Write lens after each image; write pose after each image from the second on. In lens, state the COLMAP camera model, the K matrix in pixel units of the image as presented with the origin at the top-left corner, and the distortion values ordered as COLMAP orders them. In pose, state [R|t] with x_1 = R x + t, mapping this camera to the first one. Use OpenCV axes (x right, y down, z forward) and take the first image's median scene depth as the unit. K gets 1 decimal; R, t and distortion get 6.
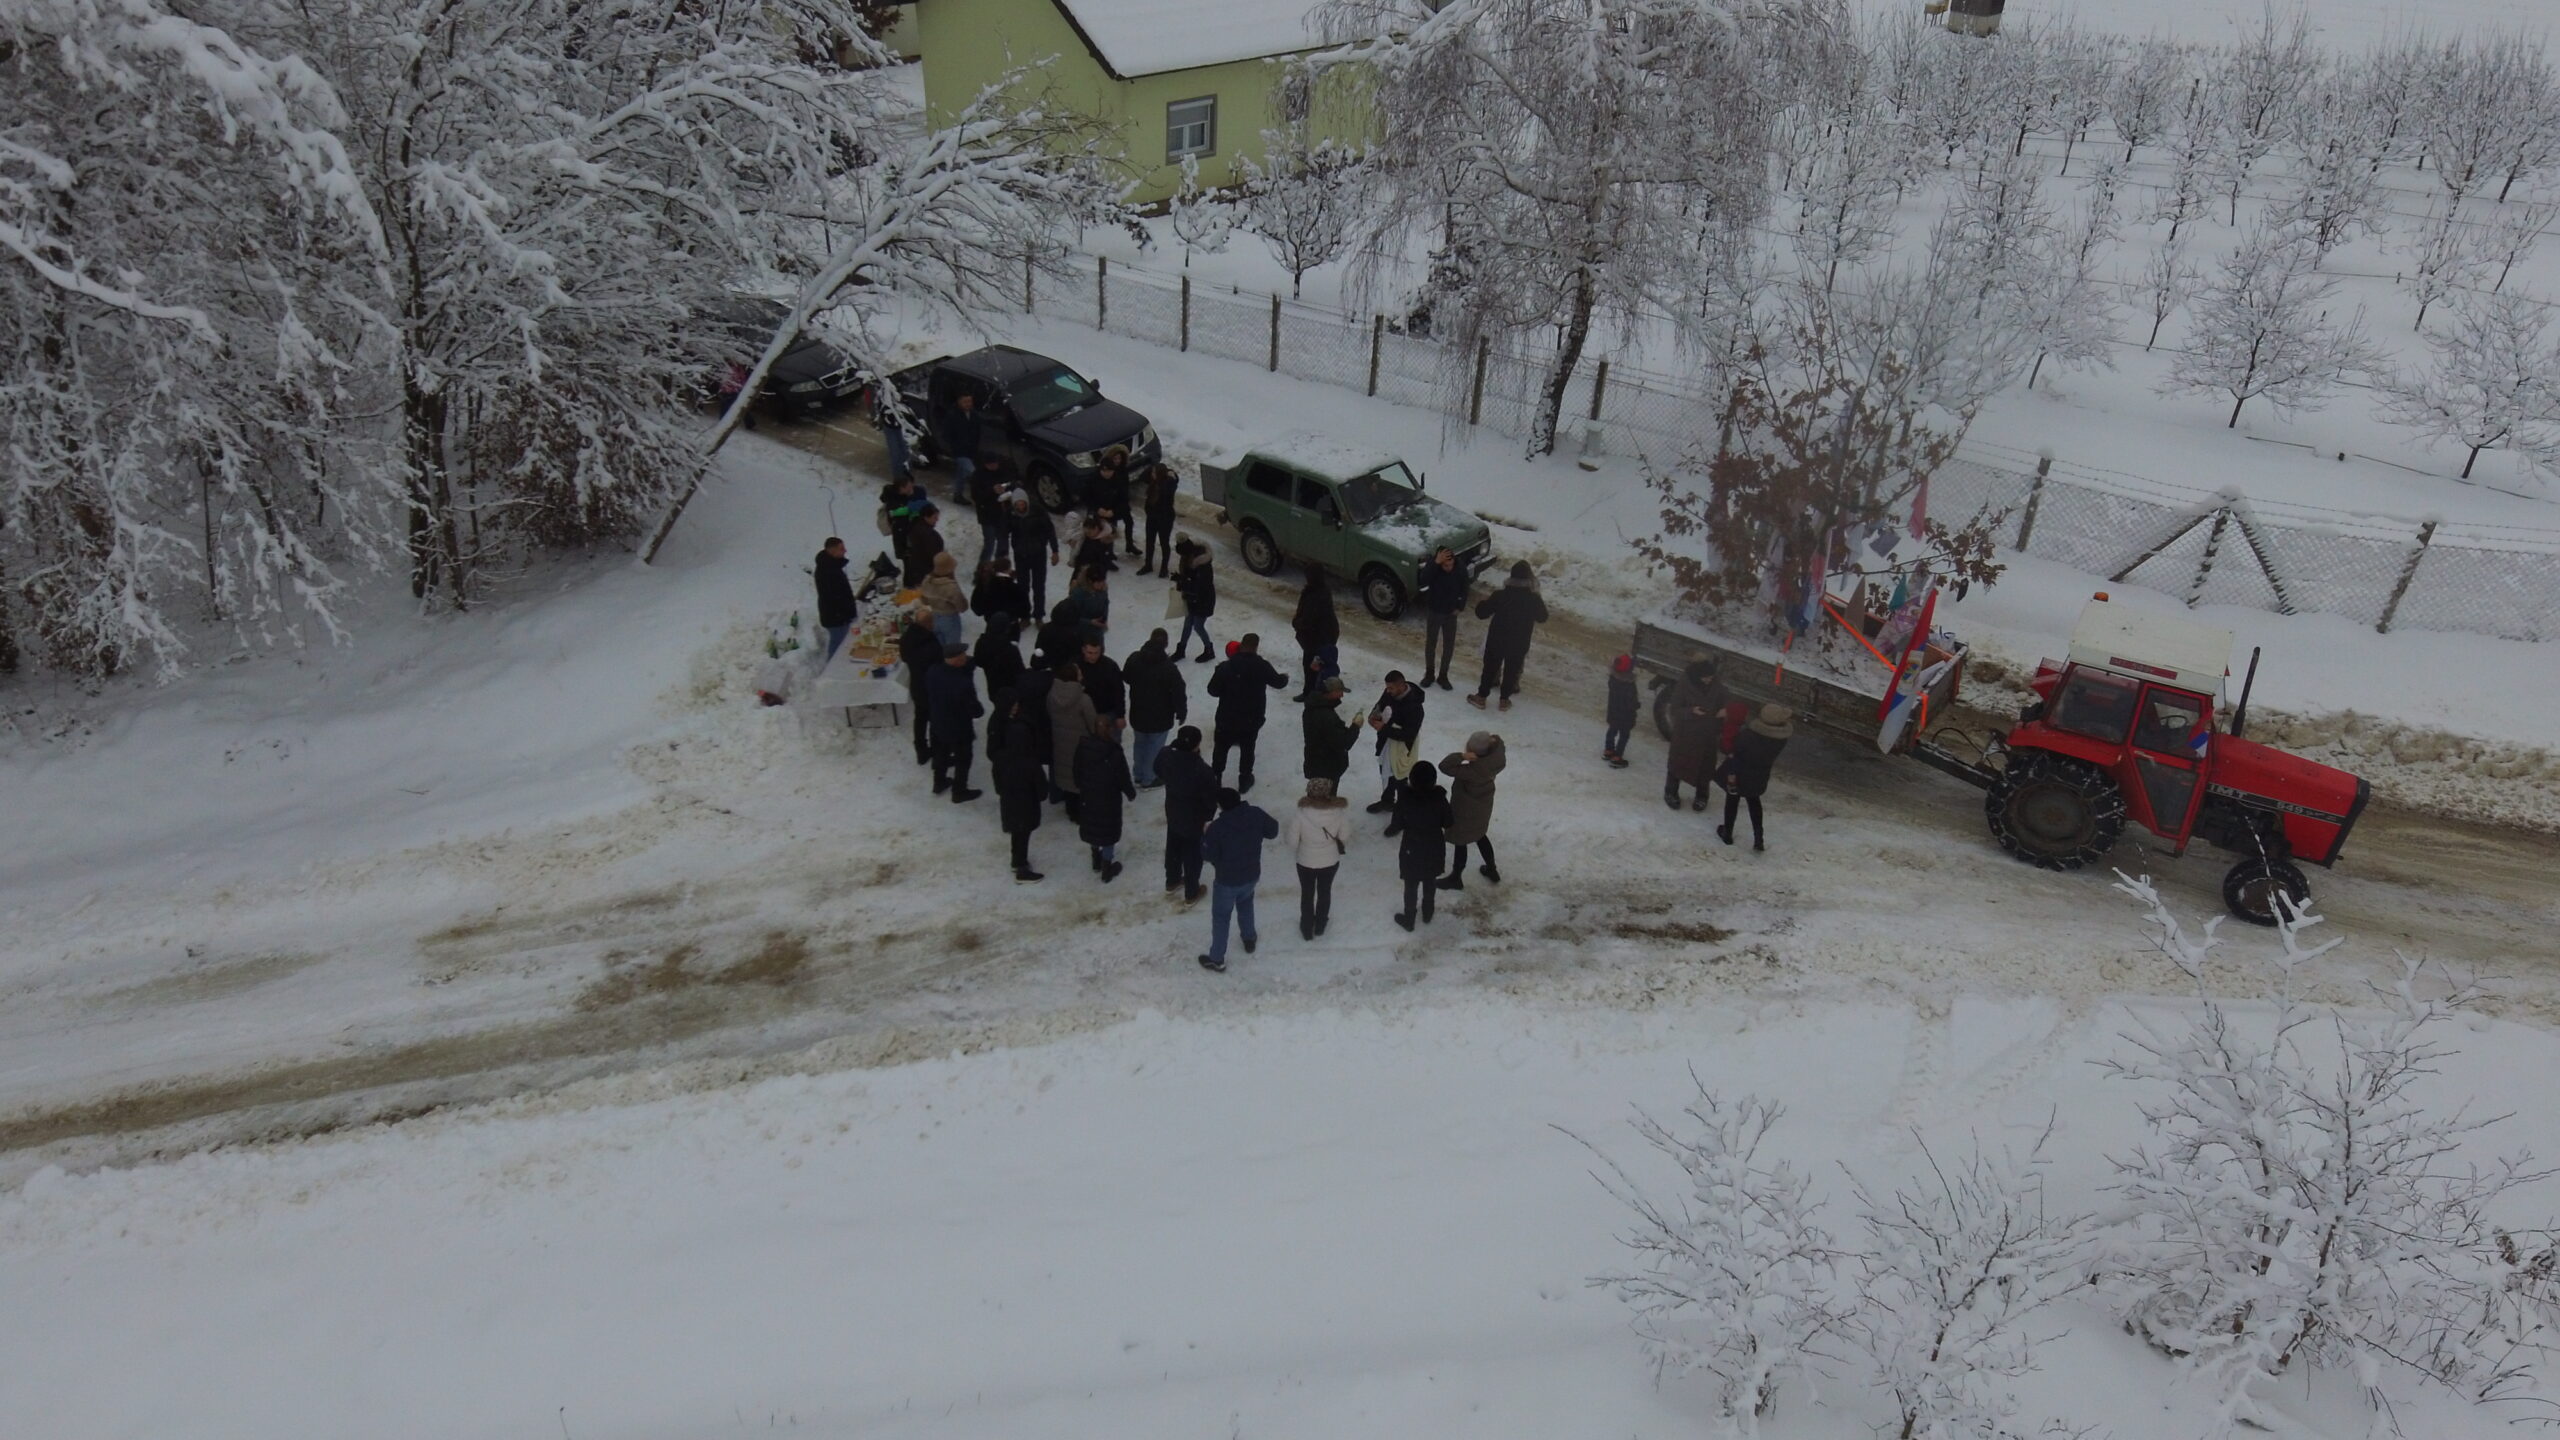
lens RADIAL K [[1735.2, 0, 1310.5], [0, 1735.2, 721.5], [0, 0, 1]] dist [-0.000073, -0.000177]
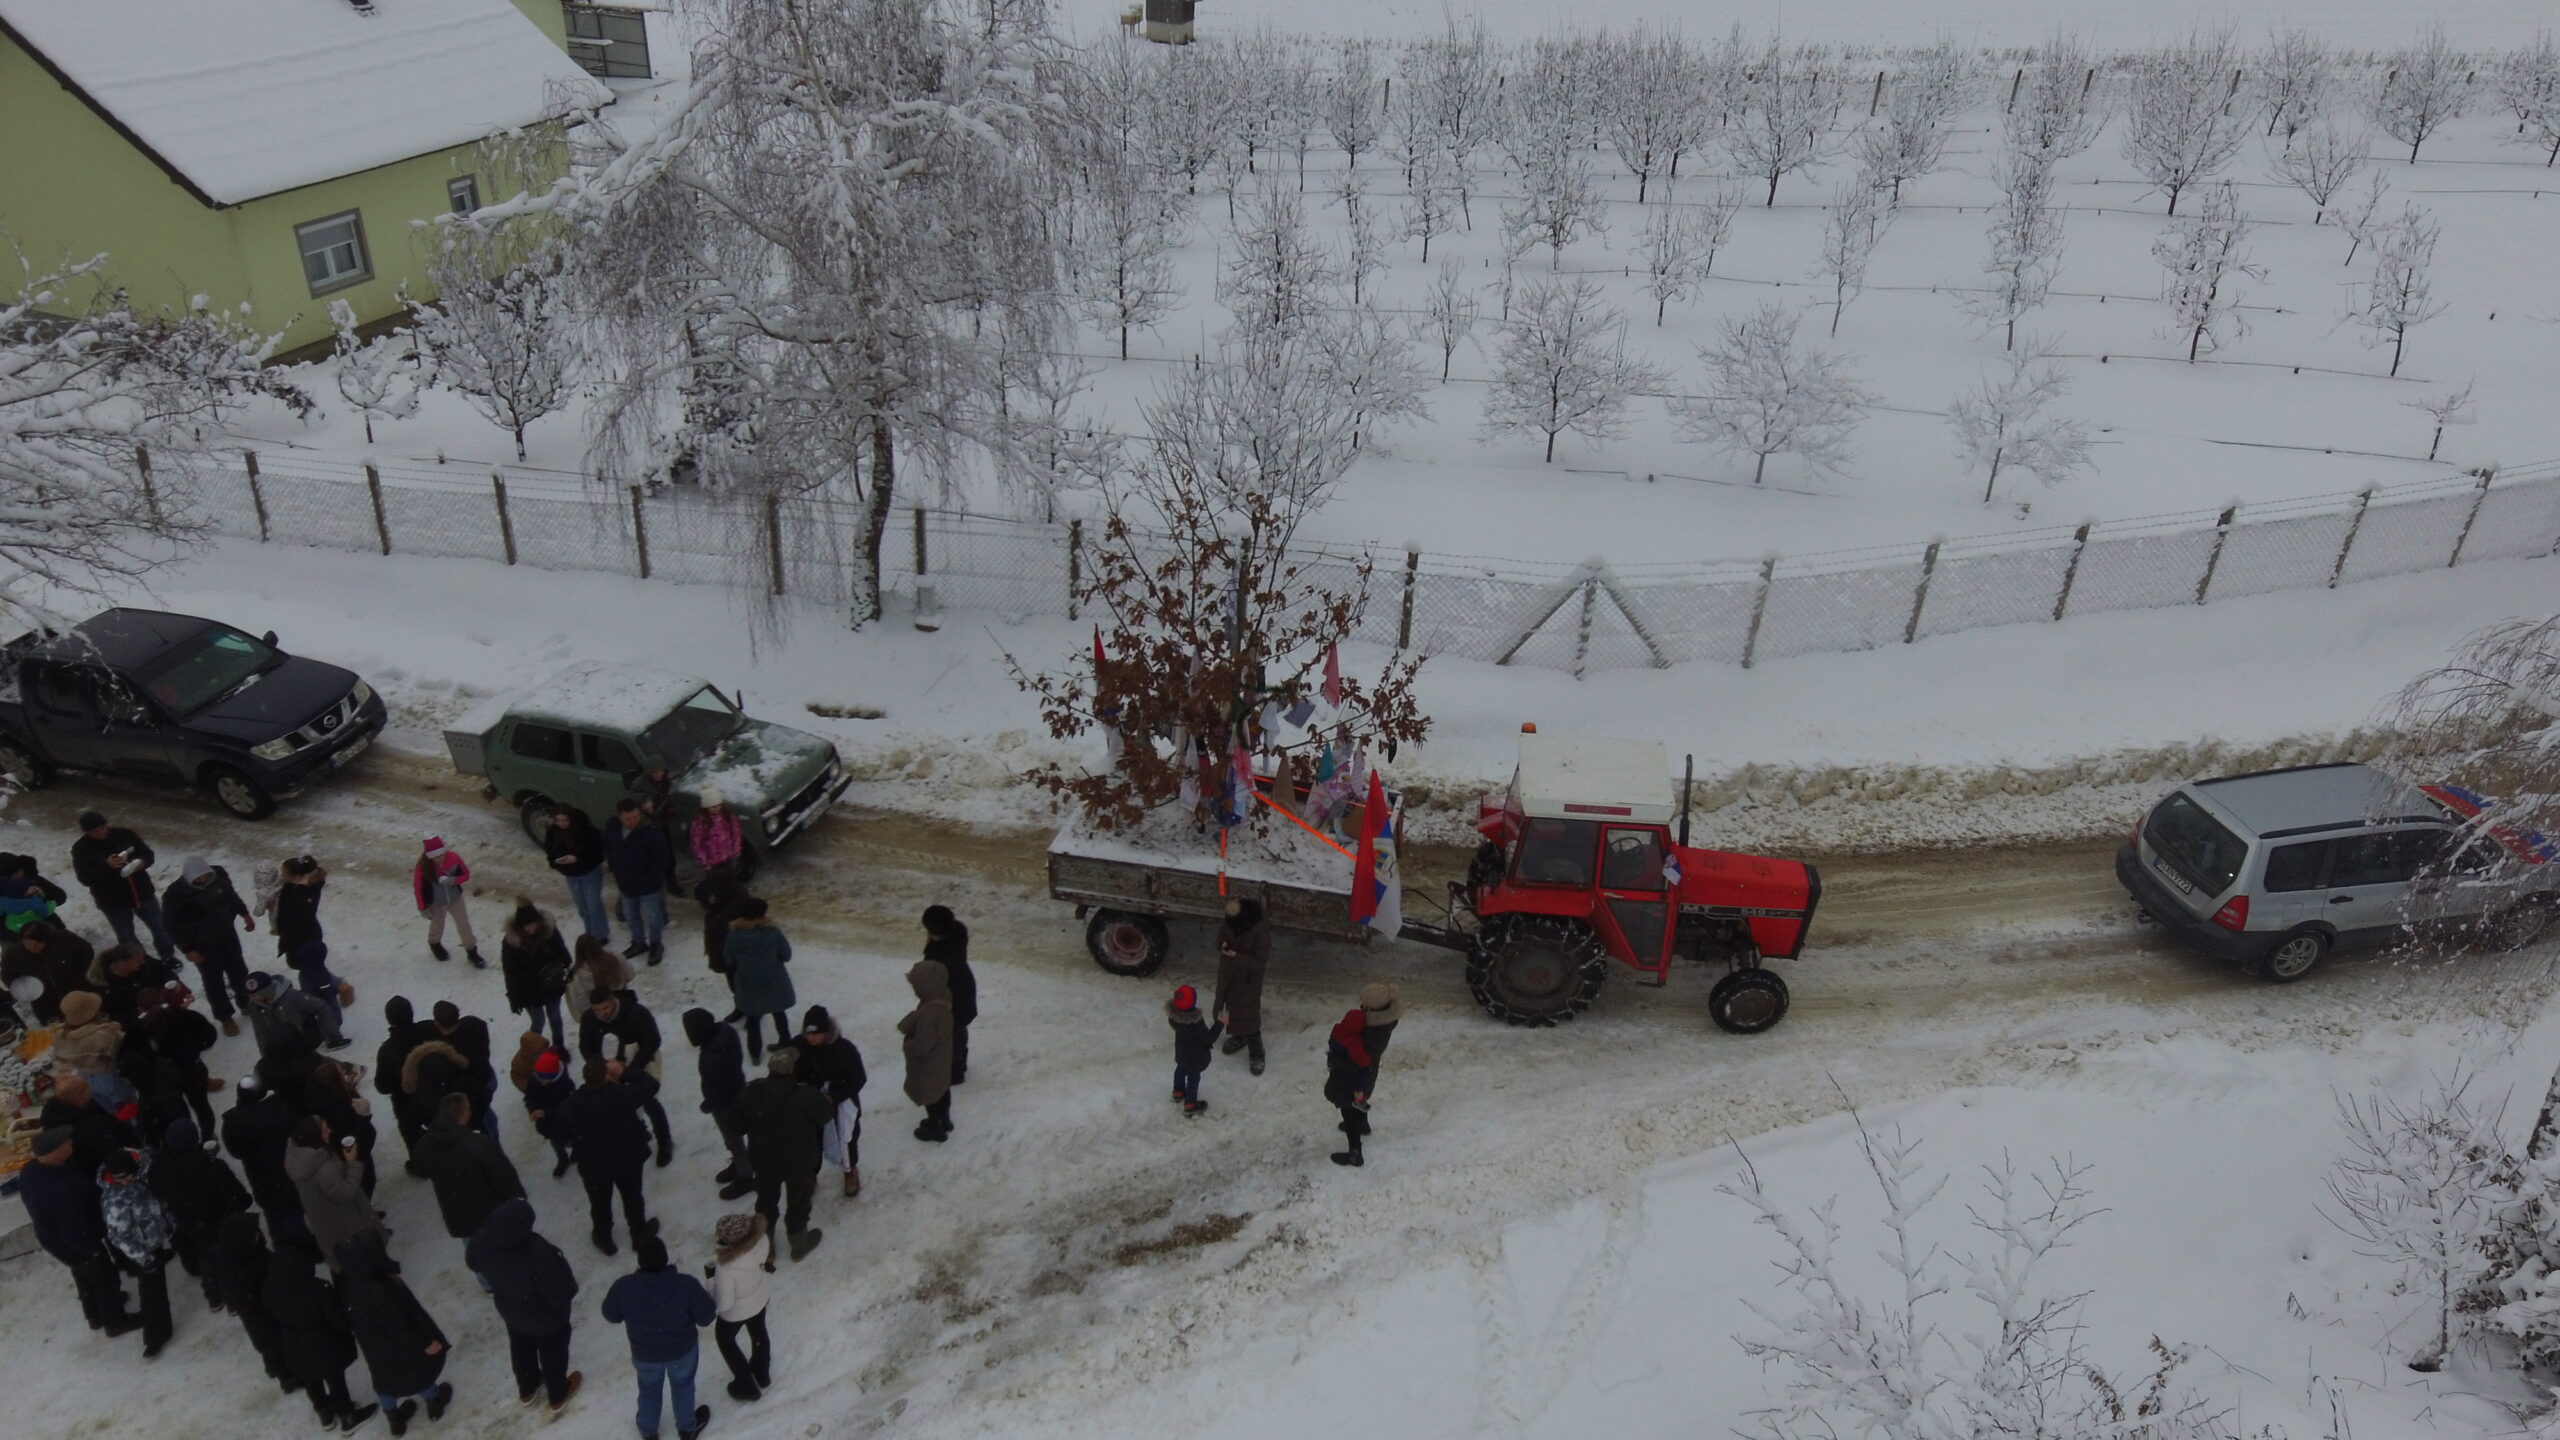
lens RADIAL K [[1735.2, 0, 1314.7], [0, 1735.2, 722.0], [0, 0, 1]] dist [-0.000073, -0.000177]
pose [[0.907041, -0.215455, 0.361740, 0.014977], [0.215538, 0.975649, 0.040655, -0.133472], [-0.361690, 0.041093, 0.931392, 0.167953]]
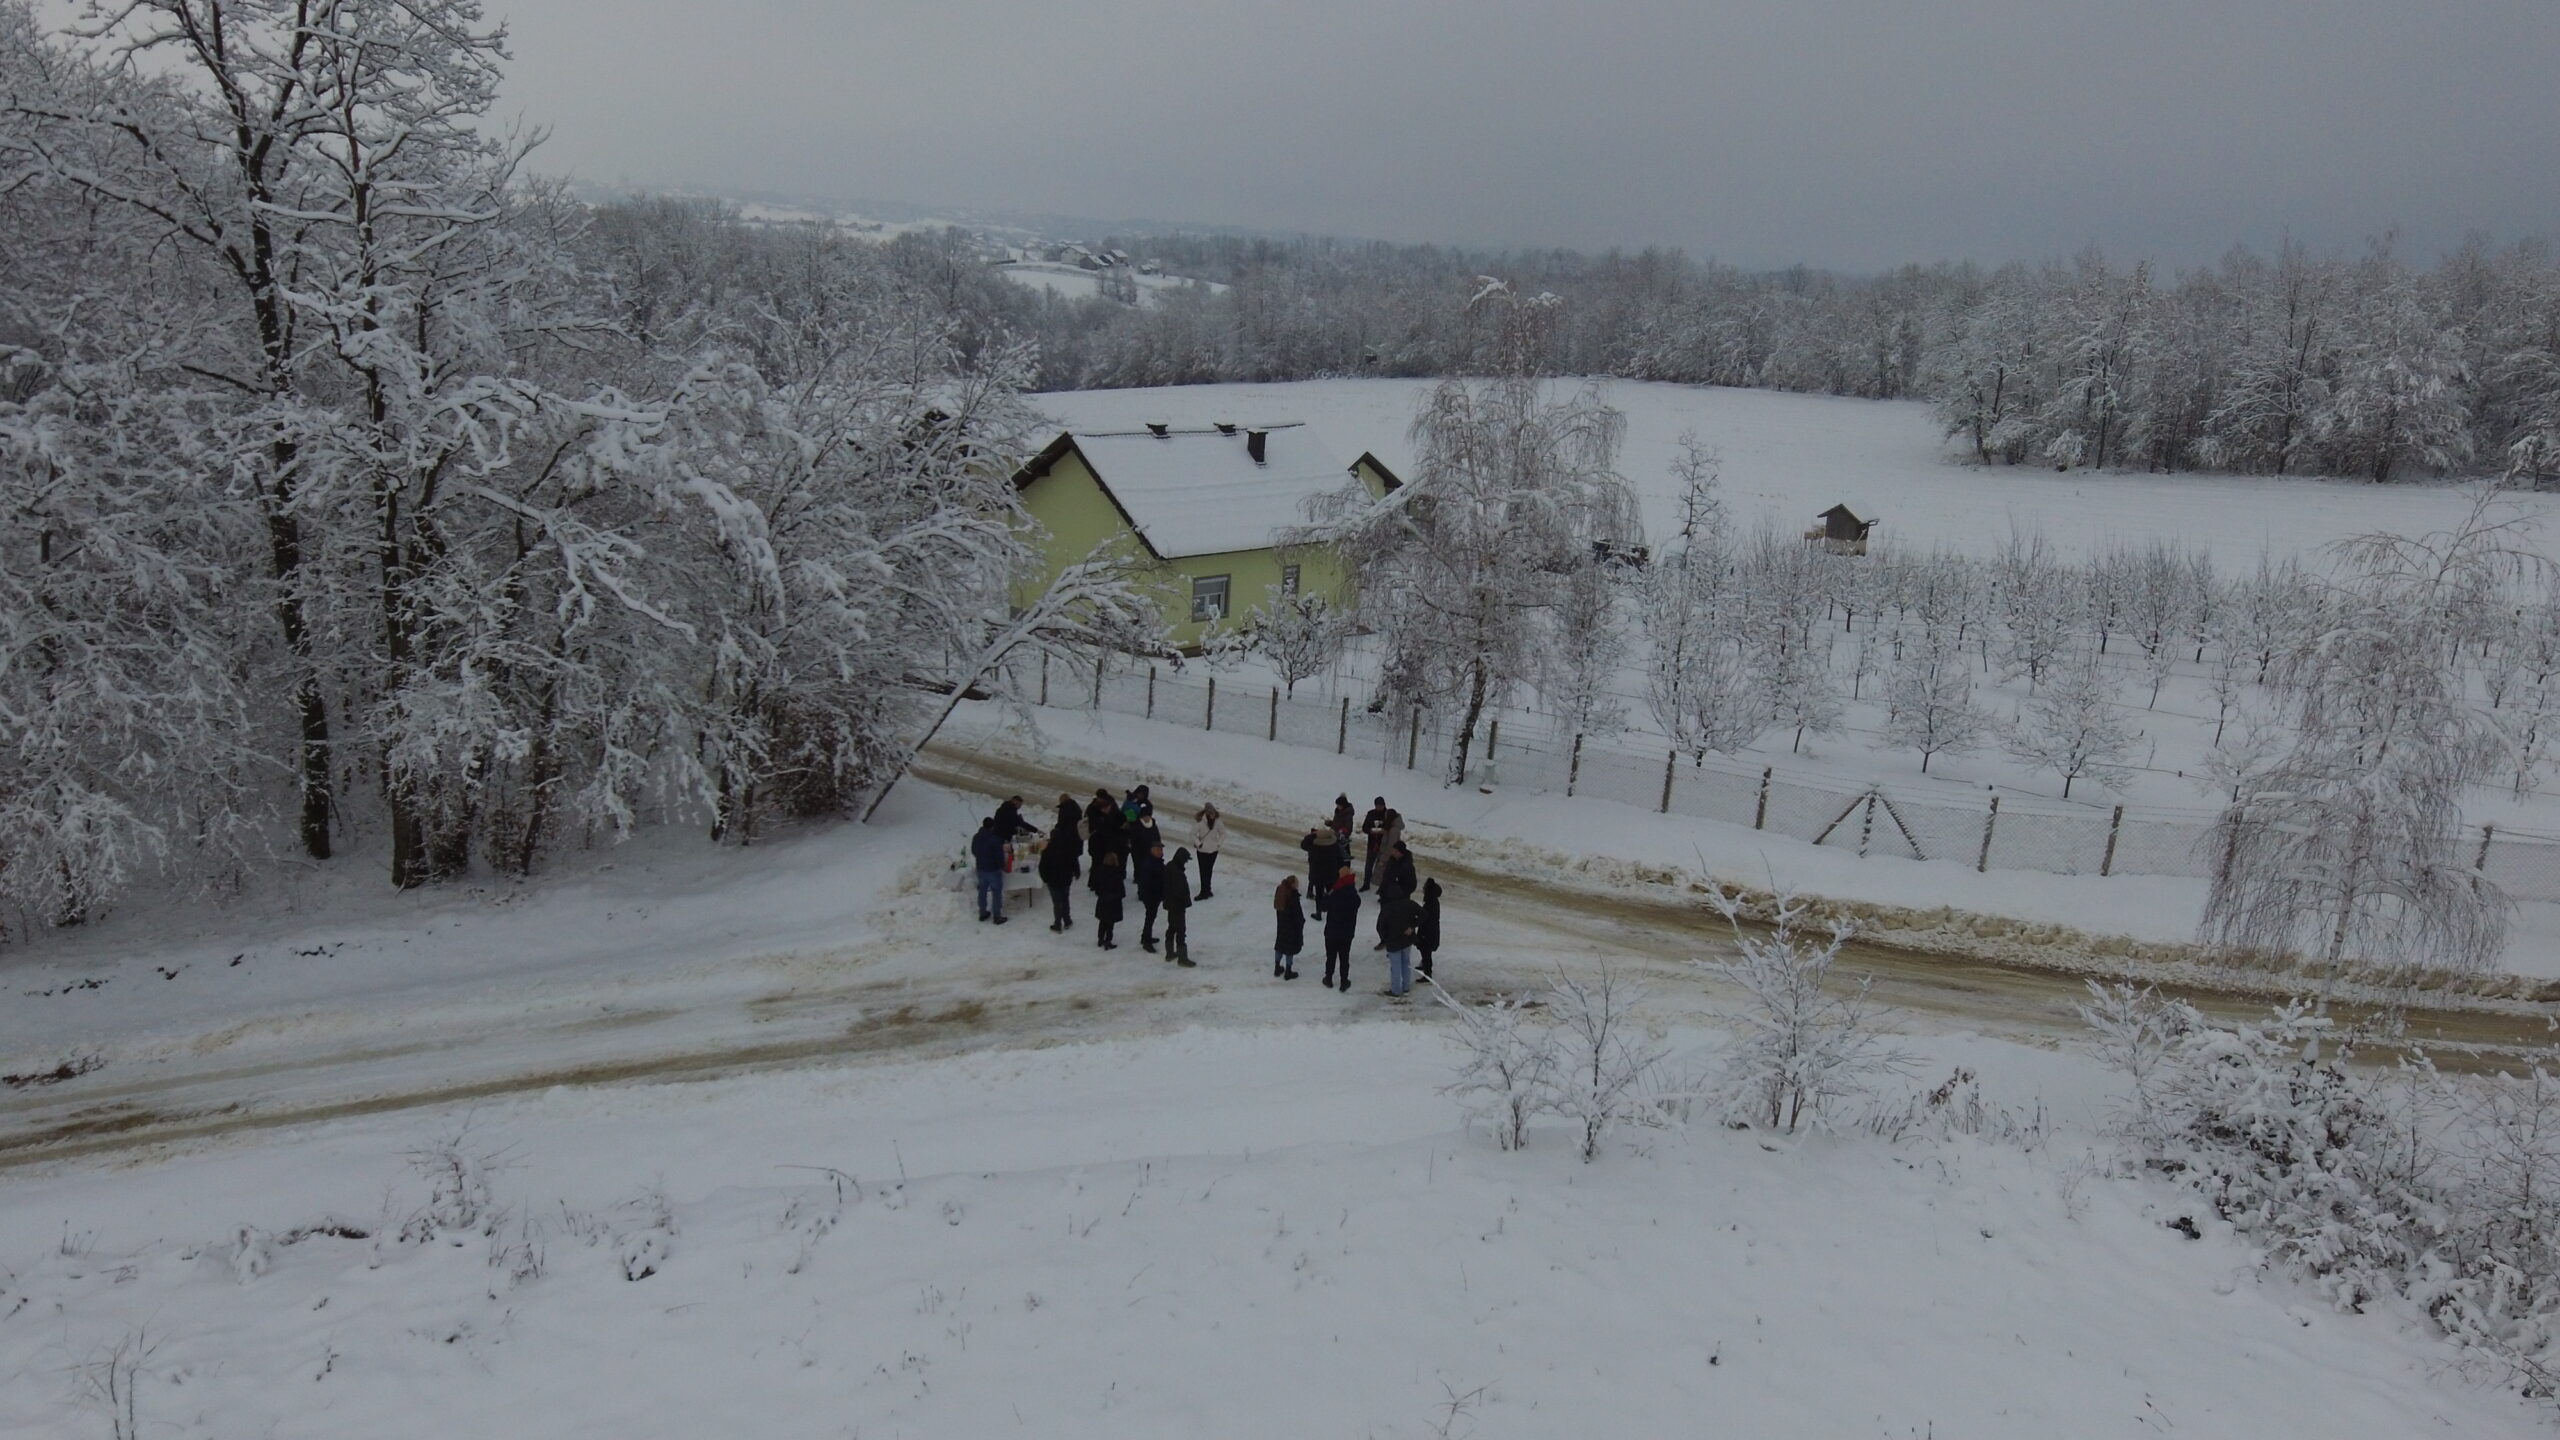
lens RADIAL K [[1735.2, 0, 1311.7], [0, 1735.2, 713.8], [0, 0, 1]] dist [-0.000073, -0.000177]
pose [[0.999911, 0.012859, 0.003436, 0.009706], [-0.011312, 0.957078, -0.289610, 0.312464], [-0.007013, 0.289546, 0.957139, -0.609158]]
